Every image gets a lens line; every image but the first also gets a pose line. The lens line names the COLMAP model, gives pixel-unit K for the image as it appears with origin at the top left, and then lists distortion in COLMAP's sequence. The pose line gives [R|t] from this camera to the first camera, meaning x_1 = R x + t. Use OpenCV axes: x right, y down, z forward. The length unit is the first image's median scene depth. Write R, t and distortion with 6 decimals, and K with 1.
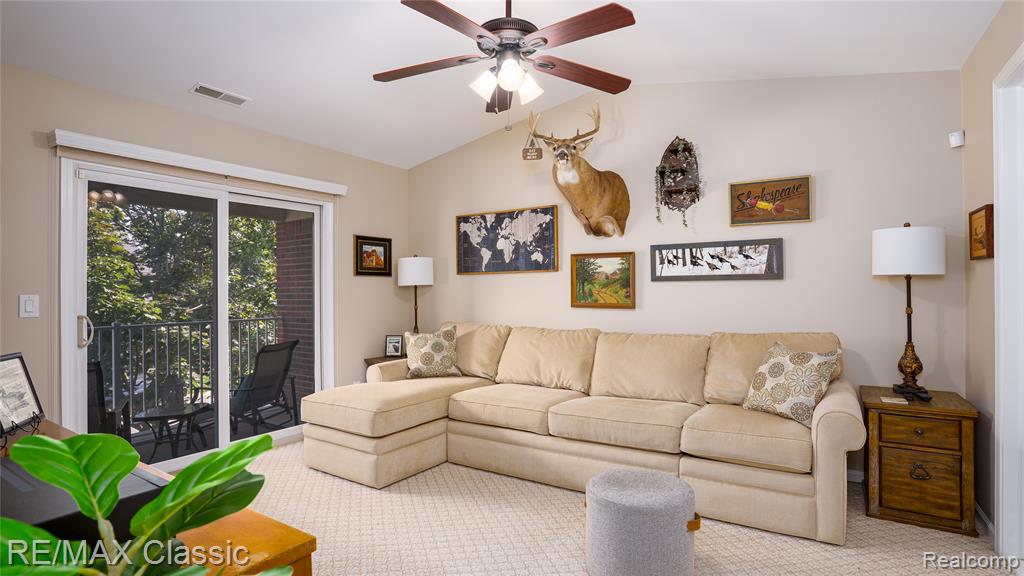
lens RADIAL K [[527.9, 0, 503.4], [0, 527.9, 284.7], [0, 0, 1]] dist [-0.020055, 0.002452]
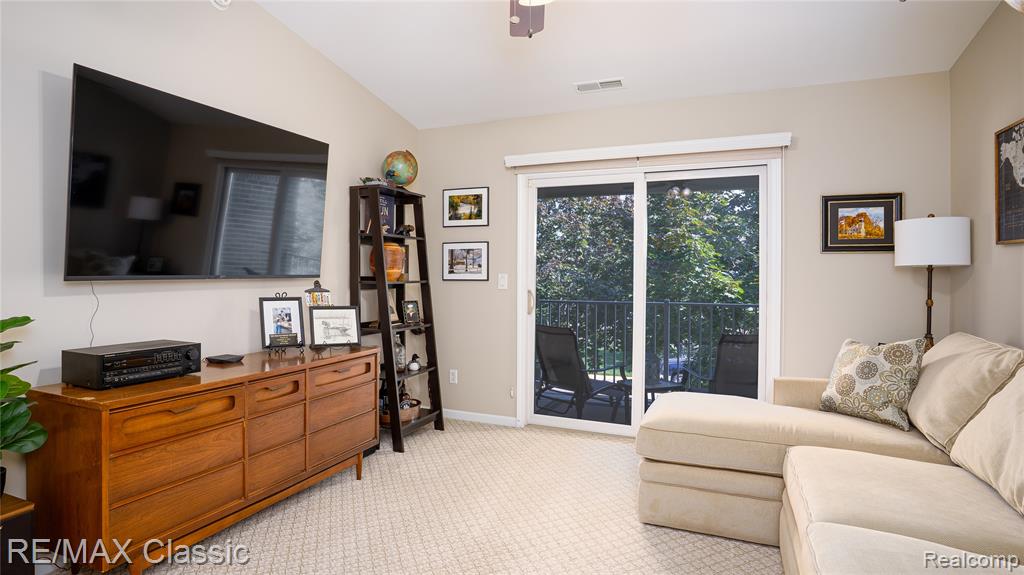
lens RADIAL K [[527.9, 0, 508.6], [0, 527.9, 283.8], [0, 0, 1]] dist [-0.020055, 0.002452]
pose [[0.195367, 0.031496, -0.980224, 0.333916], [0.004741, 0.999442, 0.033058, 0.000062], [0.980719, -0.011105, 0.195109, 0.438105]]
